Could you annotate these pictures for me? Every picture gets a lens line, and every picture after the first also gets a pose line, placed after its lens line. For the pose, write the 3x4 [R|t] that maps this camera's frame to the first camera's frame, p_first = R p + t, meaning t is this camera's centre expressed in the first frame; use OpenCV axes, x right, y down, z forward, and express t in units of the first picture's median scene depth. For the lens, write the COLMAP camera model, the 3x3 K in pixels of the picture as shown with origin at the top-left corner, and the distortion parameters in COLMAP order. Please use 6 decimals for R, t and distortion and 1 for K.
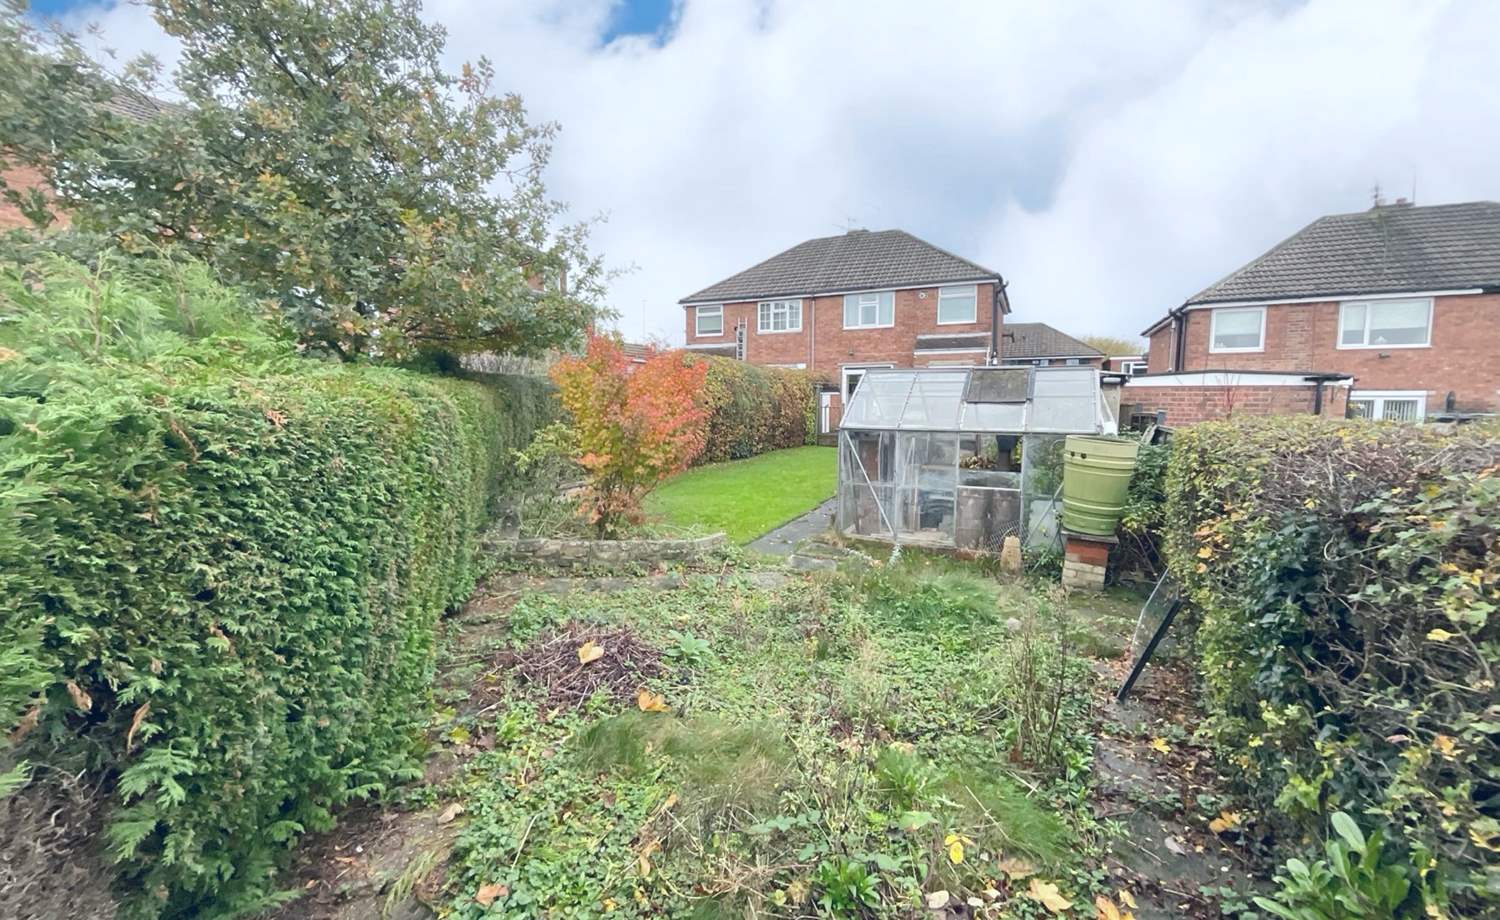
lens RADIAL K [[608.6, 0, 751.3], [0, 608.6, 467.0], [0, 0, 1]] dist [-0.000099, 0.000944]
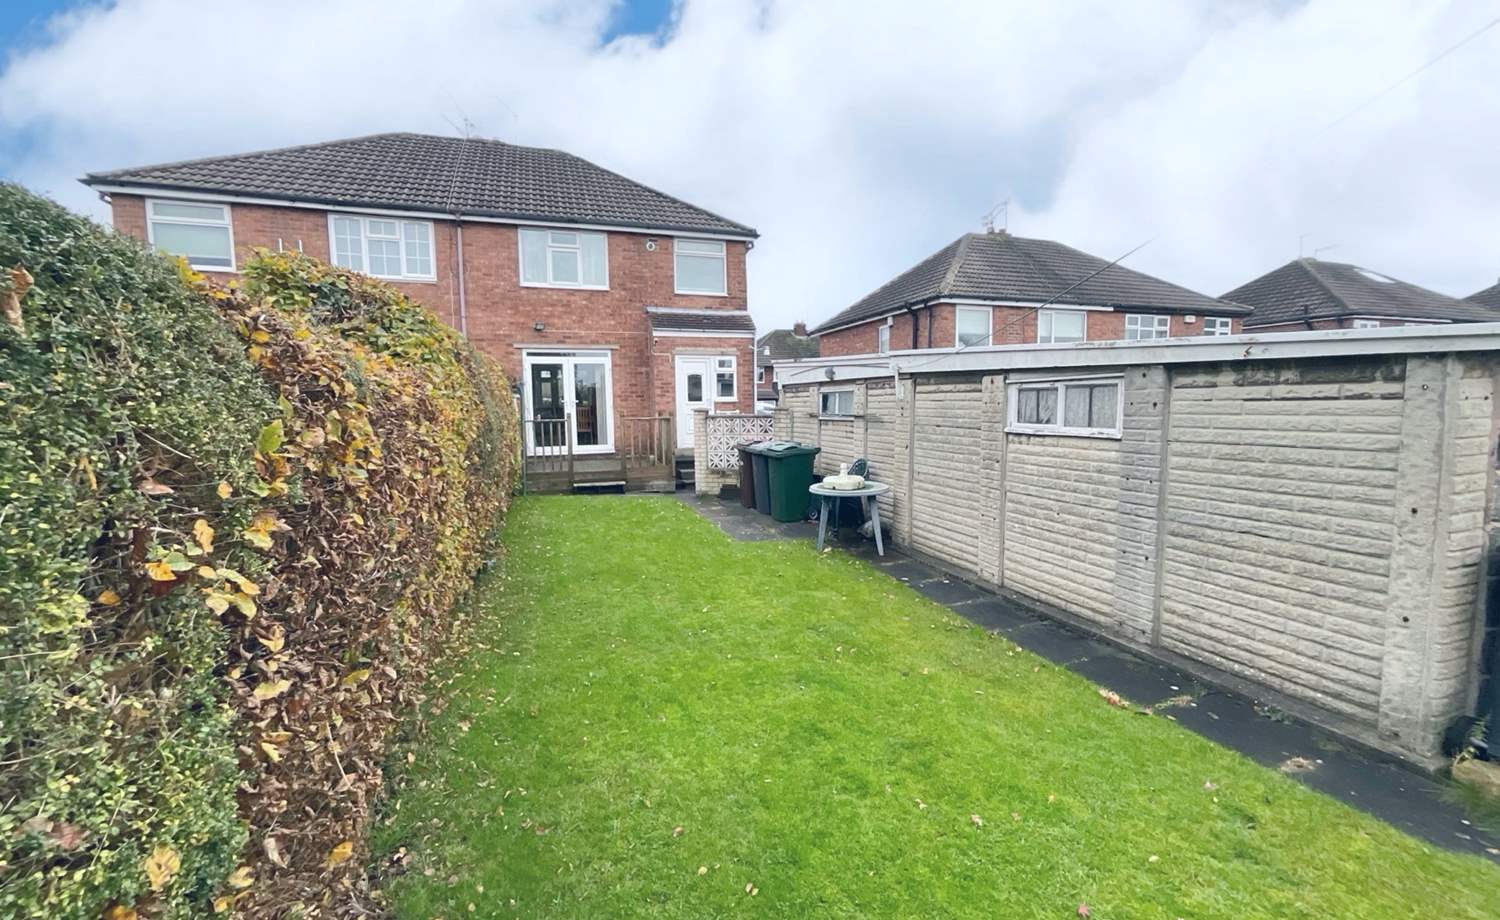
lens RADIAL K [[608.6, 0, 747.9], [0, 608.6, 455.8], [0, 0, 1]] dist [-0.000099, 0.000944]
pose [[0.721990, -0.068393, 0.688515, -0.100025], [0.085878, 0.996266, 0.008910, -0.050307], [-0.686553, 0.052696, 0.725168, 0.429234]]
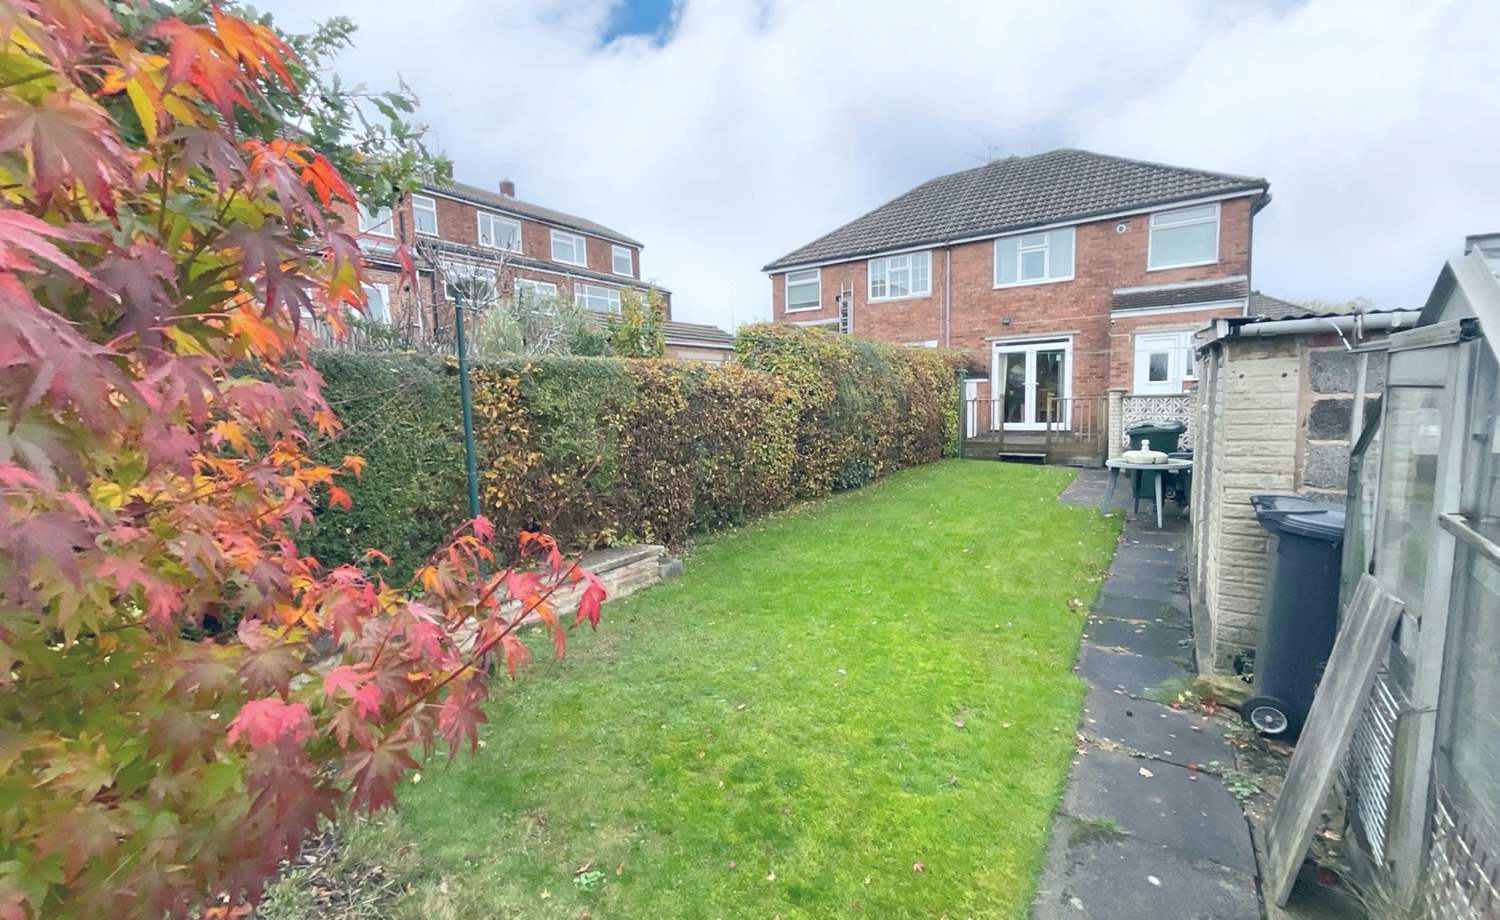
lens RADIAL K [[608.6, 0, 755.4], [0, 608.6, 456.0], [0, 0, 1]] dist [-0.000099, 0.000944]
pose [[0.986950, -0.011103, -0.160646, -0.007931], [0.009795, 0.999912, -0.008934, -0.029776], [0.160731, 0.007244, 0.986972, 0.261889]]
